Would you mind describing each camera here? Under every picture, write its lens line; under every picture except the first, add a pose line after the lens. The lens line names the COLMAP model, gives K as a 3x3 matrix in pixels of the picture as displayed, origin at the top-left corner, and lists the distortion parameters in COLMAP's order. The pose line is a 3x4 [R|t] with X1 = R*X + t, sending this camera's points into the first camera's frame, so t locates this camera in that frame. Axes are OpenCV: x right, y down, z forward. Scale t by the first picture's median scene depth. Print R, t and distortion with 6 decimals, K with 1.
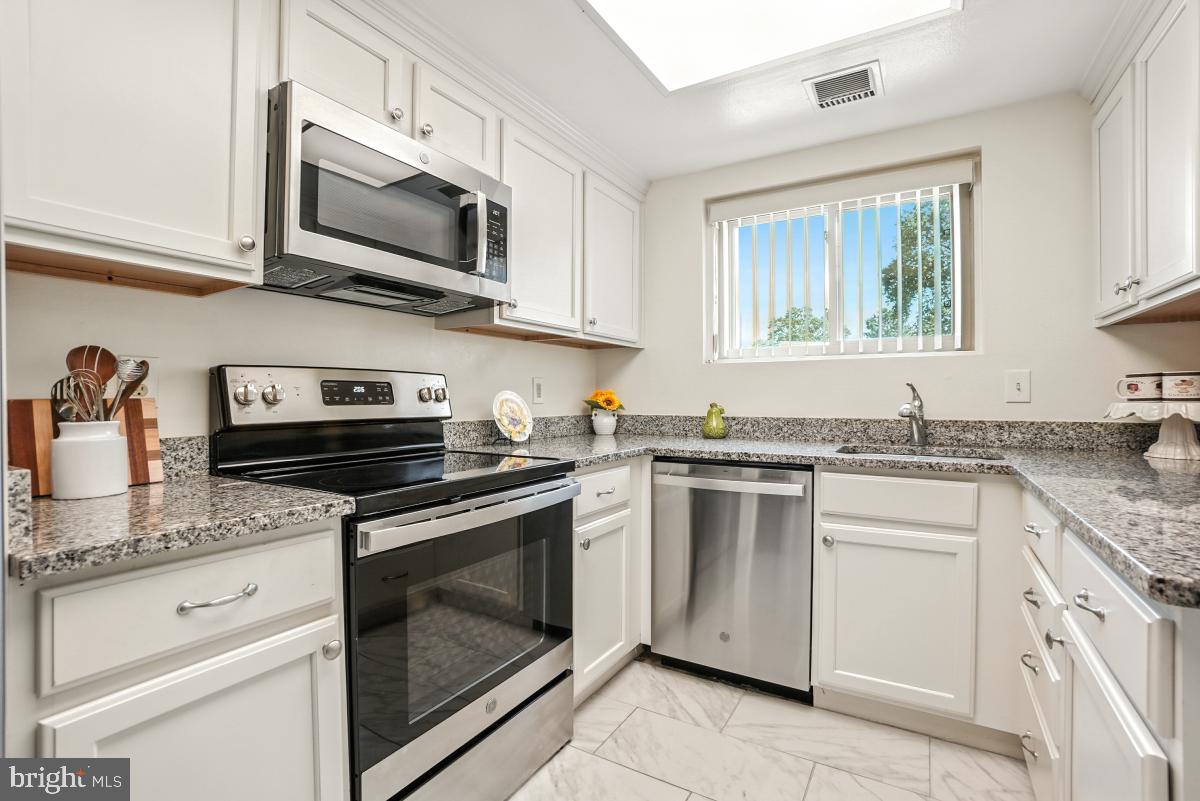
lens RADIAL K [[540.2, 0, 606.8], [0, 540.2, 394.2], [0, 0, 1]] dist [-0.062101, 0.023131]
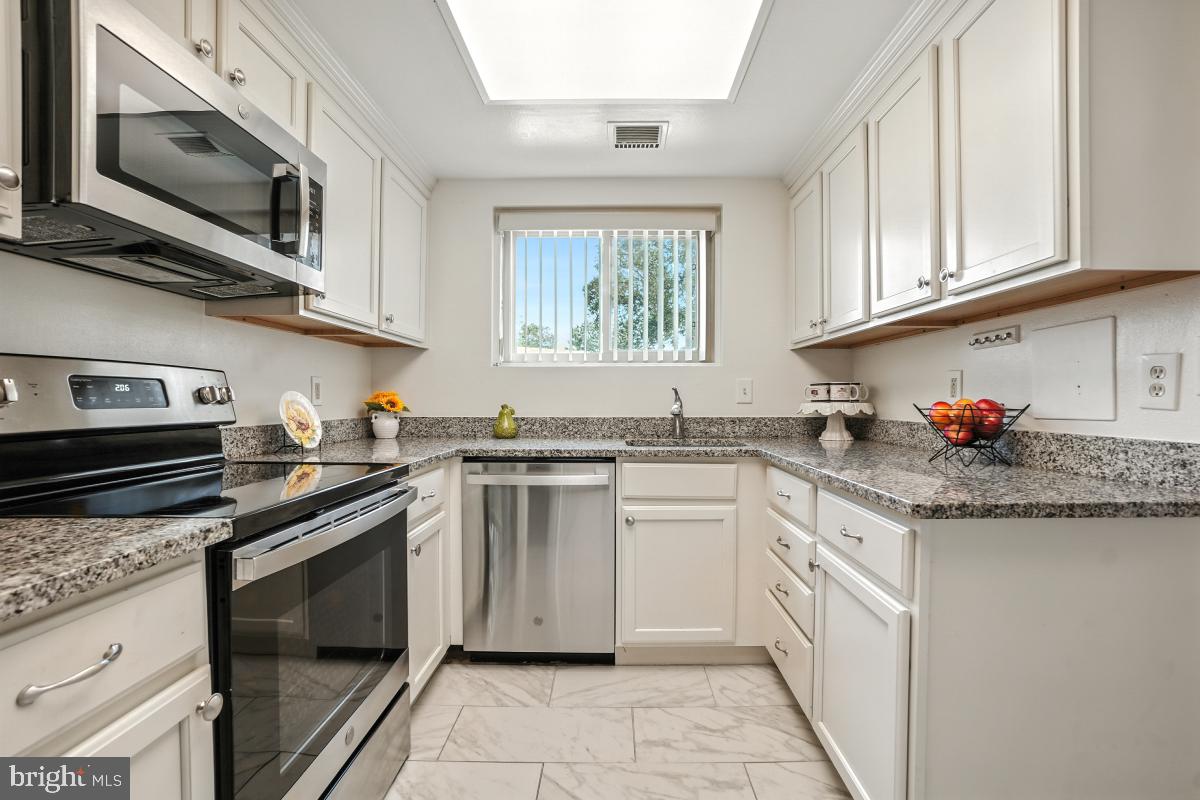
lens RADIAL K [[537.2, 0, 603.9], [0, 537.2, 400.7], [0, 0, 1]] dist [-0.061971, 0.023308]
pose [[0.867369, 0.000045, 0.497665, -0.212465], [-0.004309, 0.999963, 0.007420, 0.001045], [-0.497646, -0.008581, 0.867338, 0.003984]]
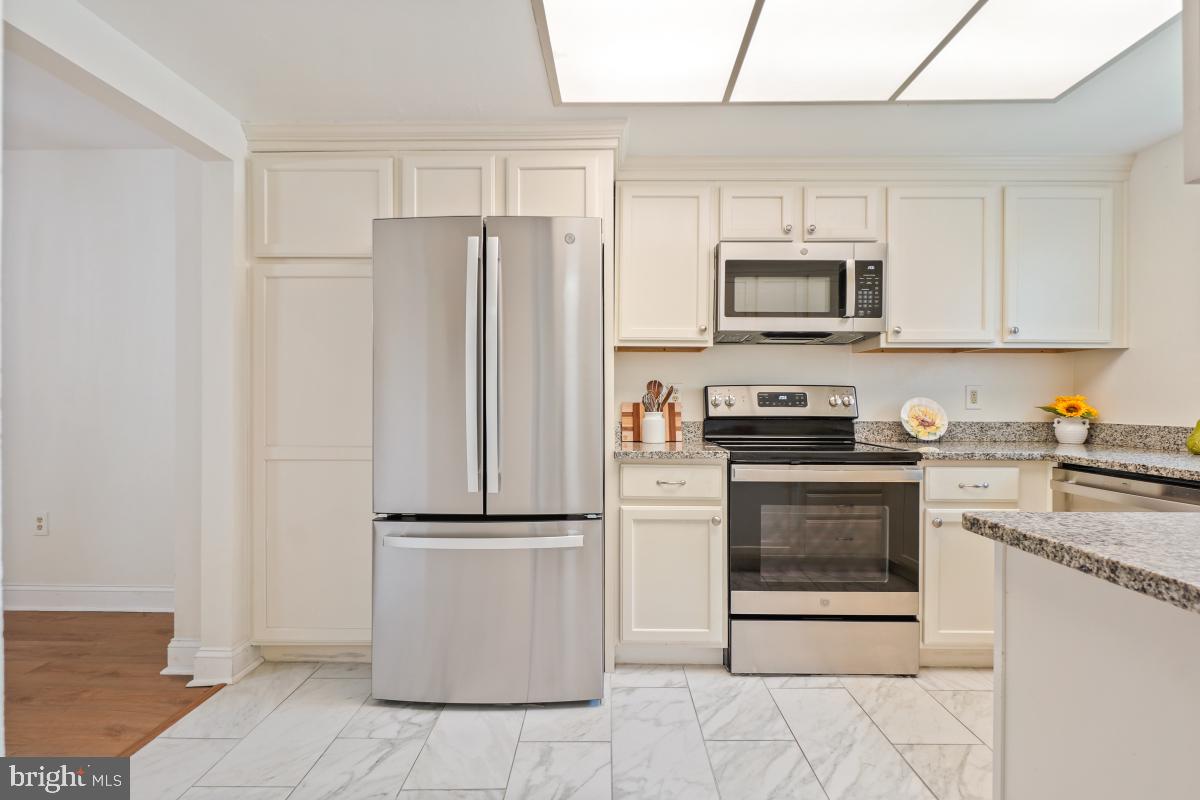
lens RADIAL K [[529.8, 0, 605.0], [0, 529.8, 393.6], [0, 0, 1]] dist [-0.002864, -0.000013]
pose [[0.502998, -0.010740, -0.864221, 0.597092], [0.000438, 0.999926, -0.012172, -0.001859], [0.864287, 0.005744, 0.502966, -0.252892]]
